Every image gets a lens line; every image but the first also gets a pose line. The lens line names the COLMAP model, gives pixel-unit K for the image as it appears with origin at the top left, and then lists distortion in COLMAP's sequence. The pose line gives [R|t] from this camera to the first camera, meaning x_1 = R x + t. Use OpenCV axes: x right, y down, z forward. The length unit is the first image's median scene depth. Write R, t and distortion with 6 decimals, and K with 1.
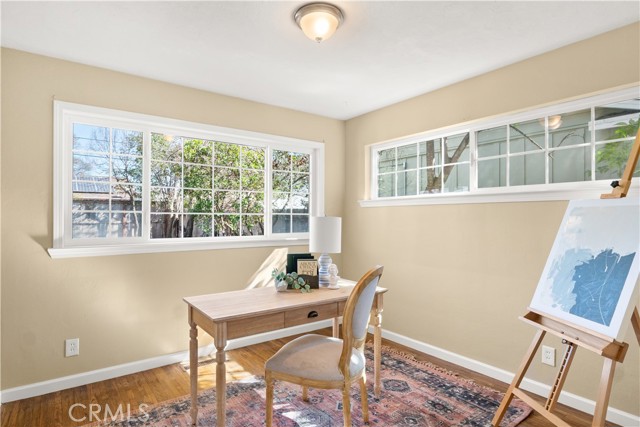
lens RADIAL K [[374.0, 0, 319.9], [0, 374.0, 213.9], [0, 0, 1]] dist [-0.001886, -0.000255]
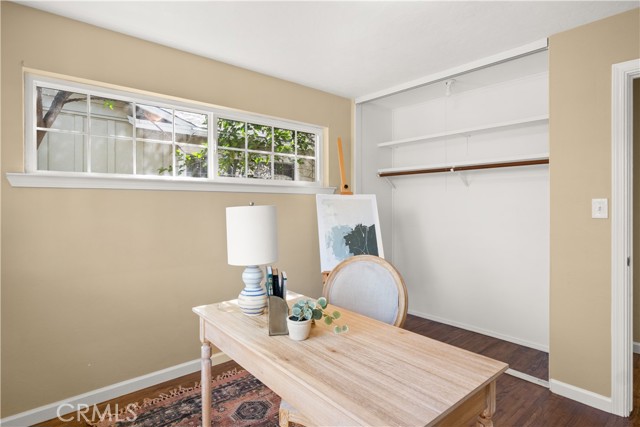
lens RADIAL K [[338.9, 0, 320.0], [0, 338.9, 213.5], [0, 0, 1]] dist [-0.000493, 0.000031]
pose [[-0.110044, -0.019717, 0.993731, -0.537306], [-0.007322, 0.999792, 0.019026, 0.010679], [-0.993900, -0.005182, -0.110165, 0.922613]]
